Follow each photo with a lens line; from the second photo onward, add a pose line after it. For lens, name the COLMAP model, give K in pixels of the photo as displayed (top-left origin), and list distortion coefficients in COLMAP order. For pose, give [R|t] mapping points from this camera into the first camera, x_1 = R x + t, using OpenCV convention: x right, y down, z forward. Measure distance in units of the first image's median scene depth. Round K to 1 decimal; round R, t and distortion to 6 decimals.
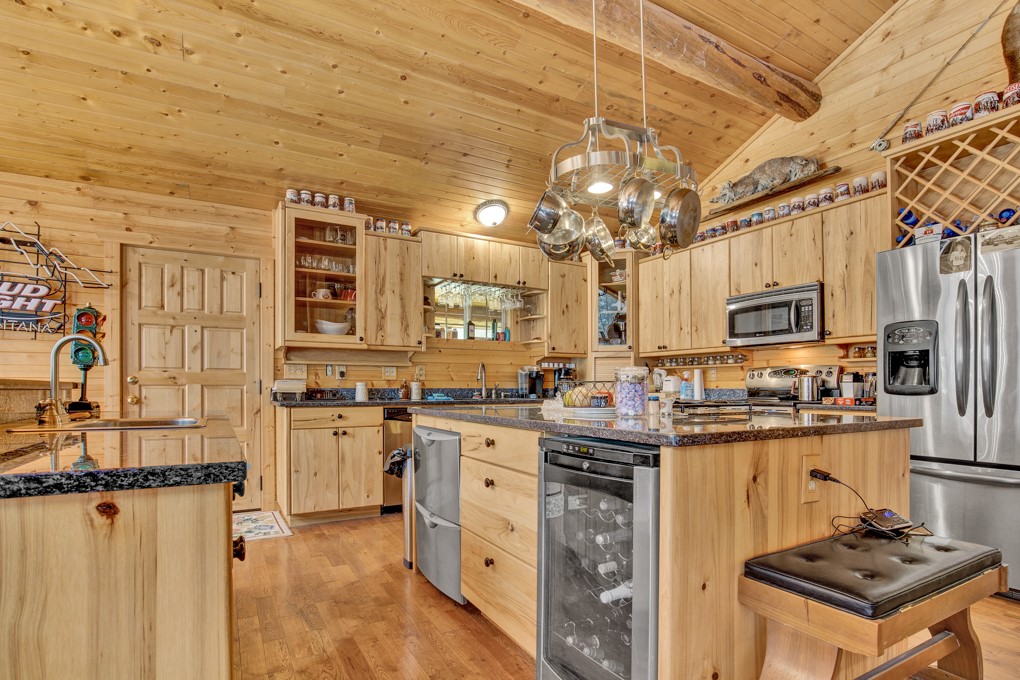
lens RADIAL K [[513.5, 0, 502.3], [0, 513.5, 385.2], [0, 0, 1]] dist [-0.020354, -0.000294]
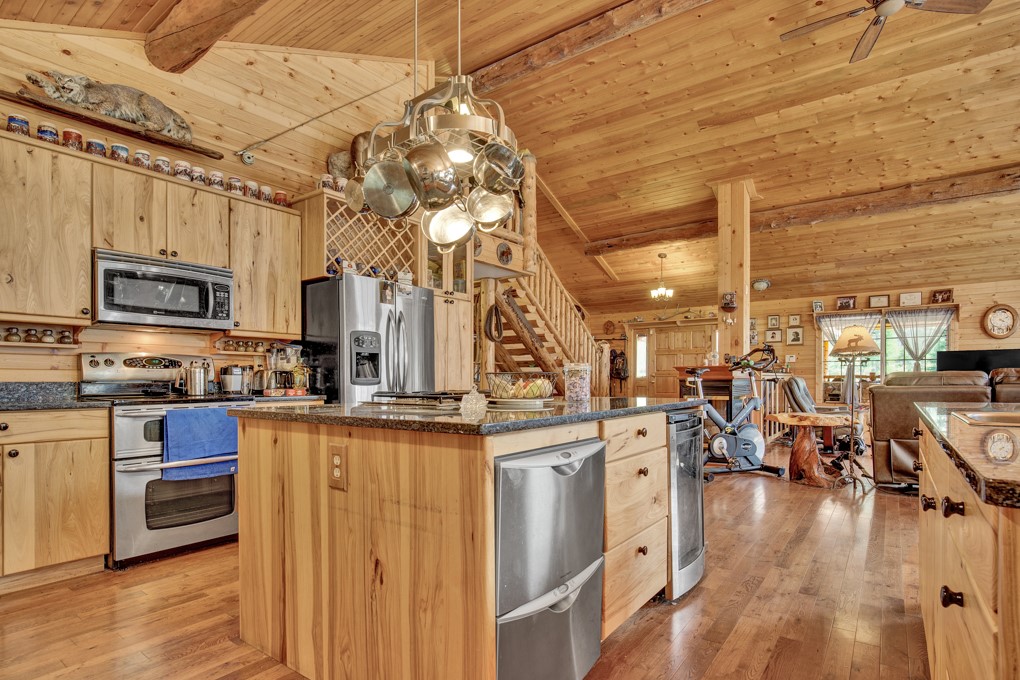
lens RADIAL K [[523.1, 0, 508.8], [0, 523.1, 383.6], [0, 0, 1]] dist [-0.024539, 0.000033]
pose [[-0.414338, -0.000744, 0.910123, -0.492965], [0.002131, 0.999996, 0.001788, 0.012055], [-0.910120, 0.002680, -0.414335, 0.931560]]
